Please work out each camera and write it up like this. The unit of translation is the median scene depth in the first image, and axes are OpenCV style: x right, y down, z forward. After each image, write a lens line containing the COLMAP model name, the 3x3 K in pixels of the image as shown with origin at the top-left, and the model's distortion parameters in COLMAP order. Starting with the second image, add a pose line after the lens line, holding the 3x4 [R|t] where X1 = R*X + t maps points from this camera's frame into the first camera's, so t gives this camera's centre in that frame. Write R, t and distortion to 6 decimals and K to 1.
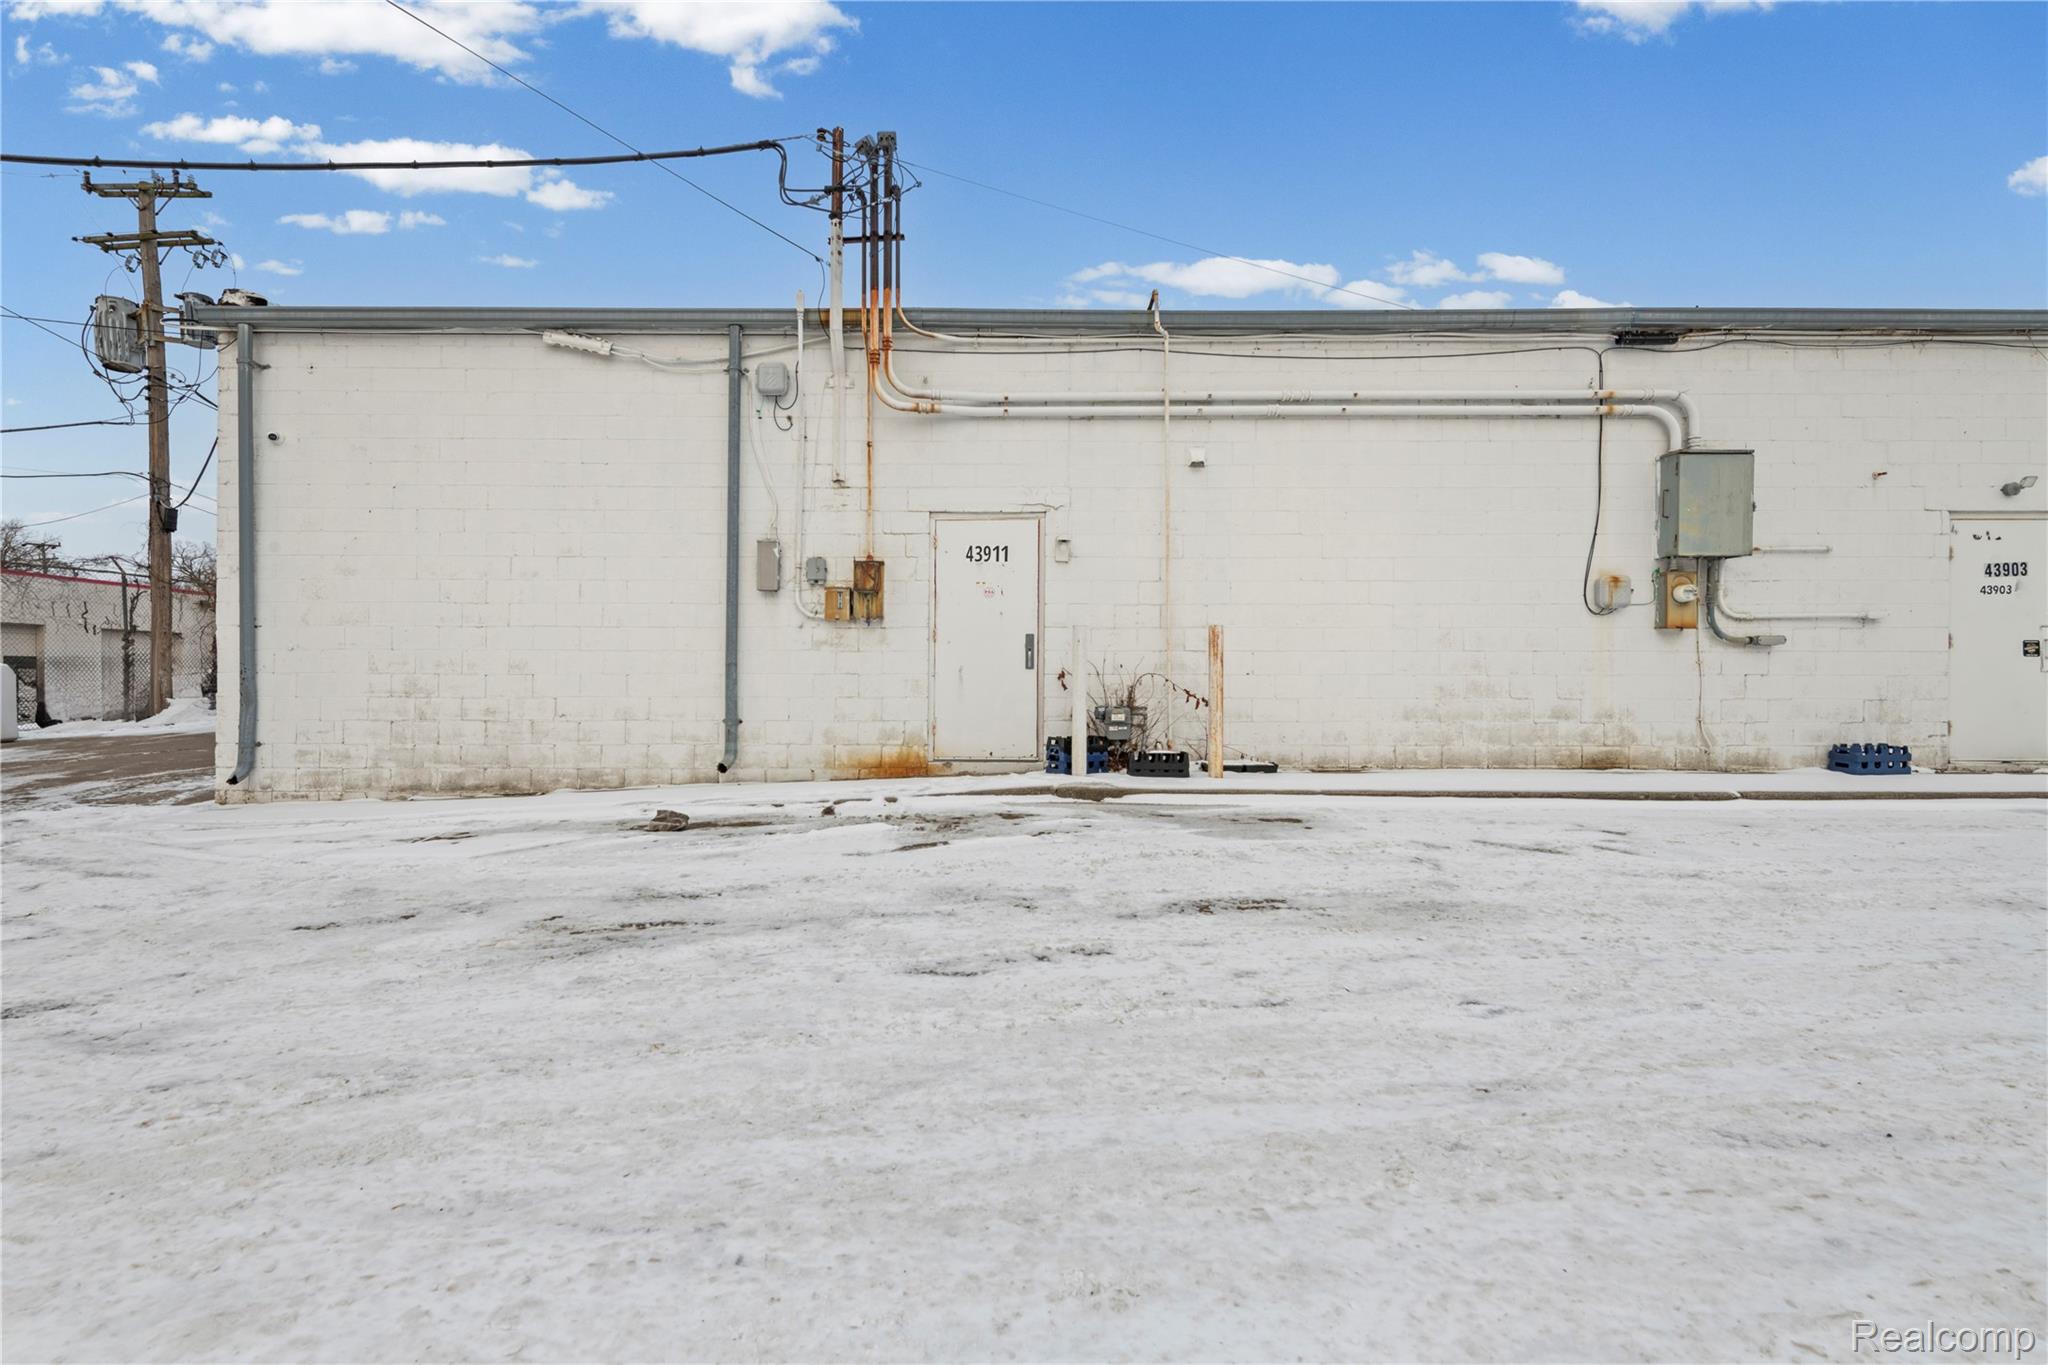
lens RADIAL K [[841.2, 0, 1023.4], [0, 841.2, 684.2], [0, 0, 1]] dist [0.003342, -0.000320]
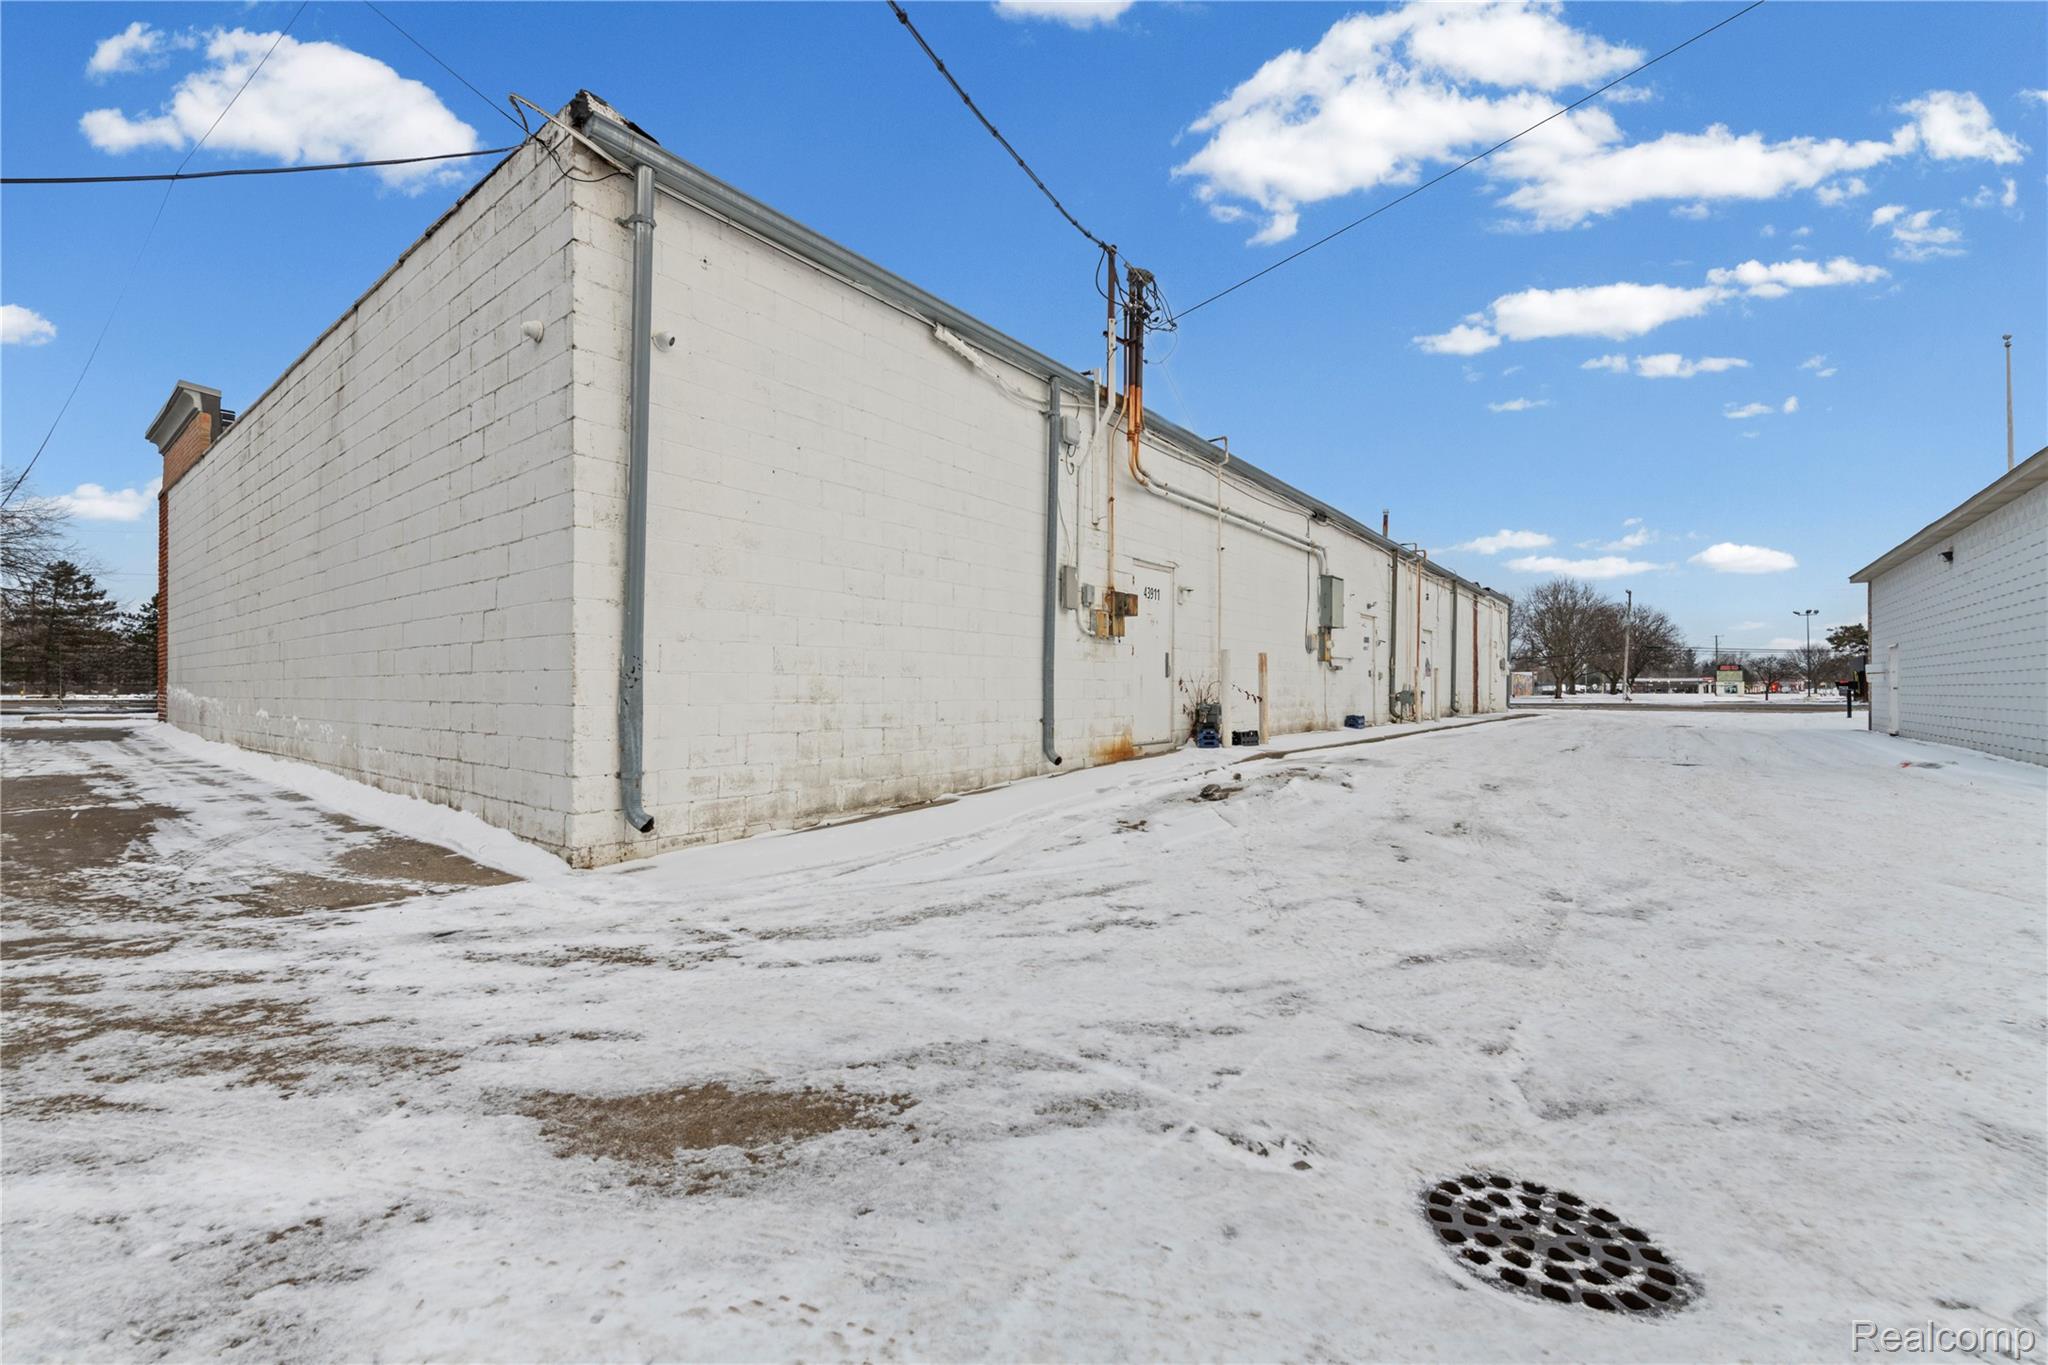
lens RADIAL K [[841.2, 0, 1021.4], [0, 841.2, 686.8], [0, 0, 1]] dist [0.003342, -0.000320]
pose [[0.615184, 0.003066, 0.788378, -1.260846], [-0.000163, 0.999993, -0.003761, 0.002419], [-0.788383, 0.002186, 0.615180, 0.325801]]
